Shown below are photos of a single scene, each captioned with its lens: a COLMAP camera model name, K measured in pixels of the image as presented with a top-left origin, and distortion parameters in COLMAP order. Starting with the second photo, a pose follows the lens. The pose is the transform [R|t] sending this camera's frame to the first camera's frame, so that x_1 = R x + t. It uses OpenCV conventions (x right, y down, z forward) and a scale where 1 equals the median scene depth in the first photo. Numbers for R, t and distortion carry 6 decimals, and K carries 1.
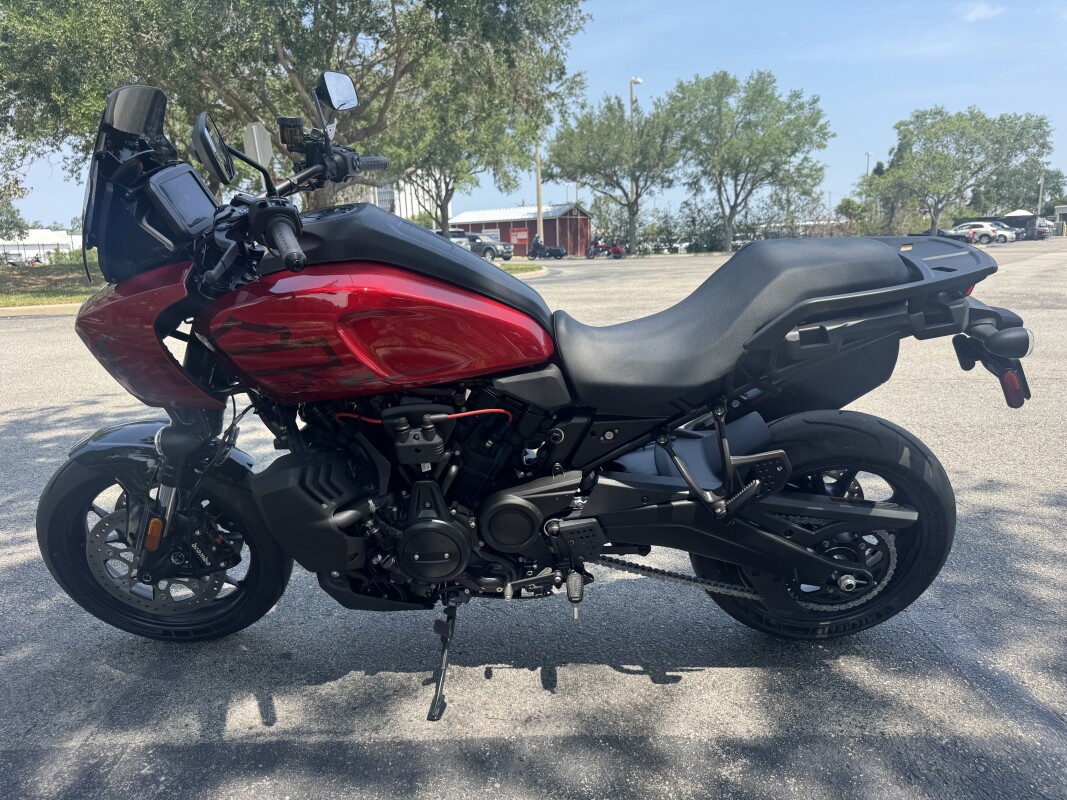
lens RADIAL K [[791.1, 0, 562.4], [0, 791.1, 394.1], [0, 0, 1]] dist [0.028441, -0.030291]
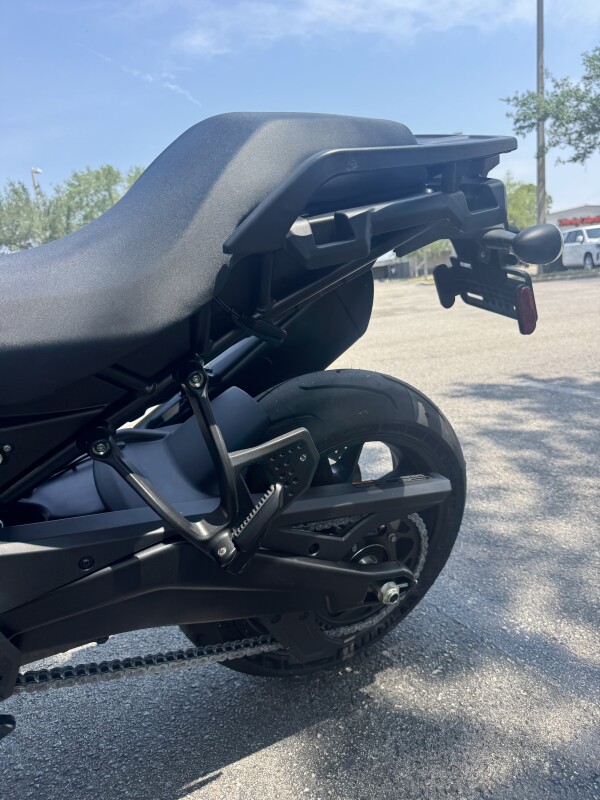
lens RADIAL K [[593.1, 0, 295.7], [0, 593.1, 399.6], [0, 0, 1]] dist [0.028441, -0.030291]
pose [[0.891234, -0.151110, 0.427631, 0.065572], [0.161072, 0.986857, 0.013029, 0.035605], [-0.423980, 0.057267, 0.903859, 0.495929]]
